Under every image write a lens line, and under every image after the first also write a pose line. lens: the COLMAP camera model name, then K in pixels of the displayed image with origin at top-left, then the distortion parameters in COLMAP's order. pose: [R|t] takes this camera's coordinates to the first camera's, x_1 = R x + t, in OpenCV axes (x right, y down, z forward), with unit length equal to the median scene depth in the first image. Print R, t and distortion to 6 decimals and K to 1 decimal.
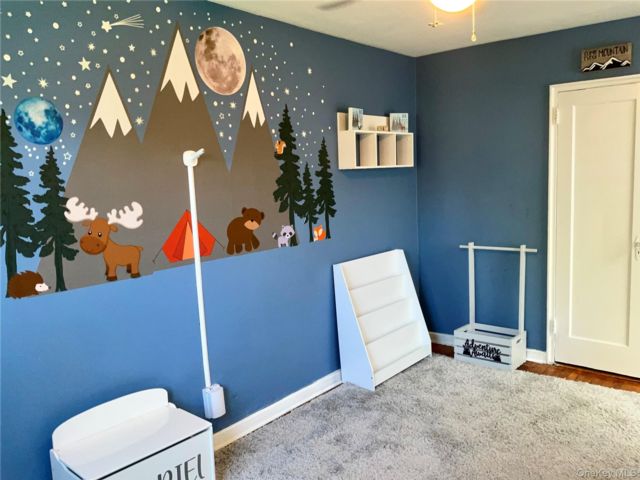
lens RADIAL K [[531.5, 0, 320.0], [0, 531.5, 240.0], [0, 0, 1]] dist [0.107248, -0.195589]
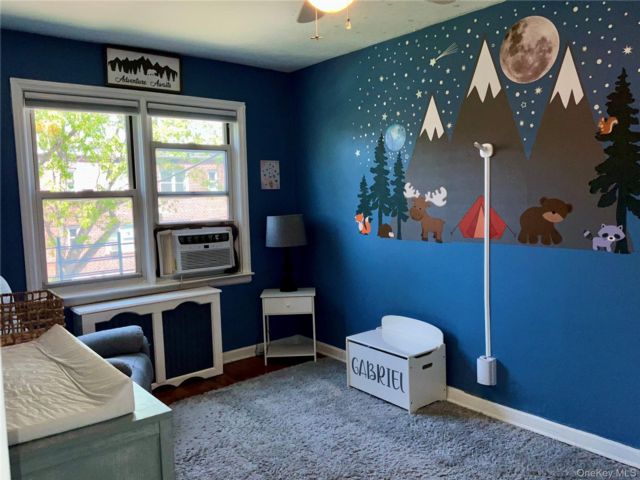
lens RADIAL K [[531.5, 0, 320.0], [0, 531.5, 240.0], [0, 0, 1]] dist [0.107248, -0.195589]
pose [[-0.189107, 0.129465, -0.973385, 0.940763], [-0.087687, 0.985084, 0.148057, -0.101058], [0.978034, 0.113352, -0.174934, 0.860830]]
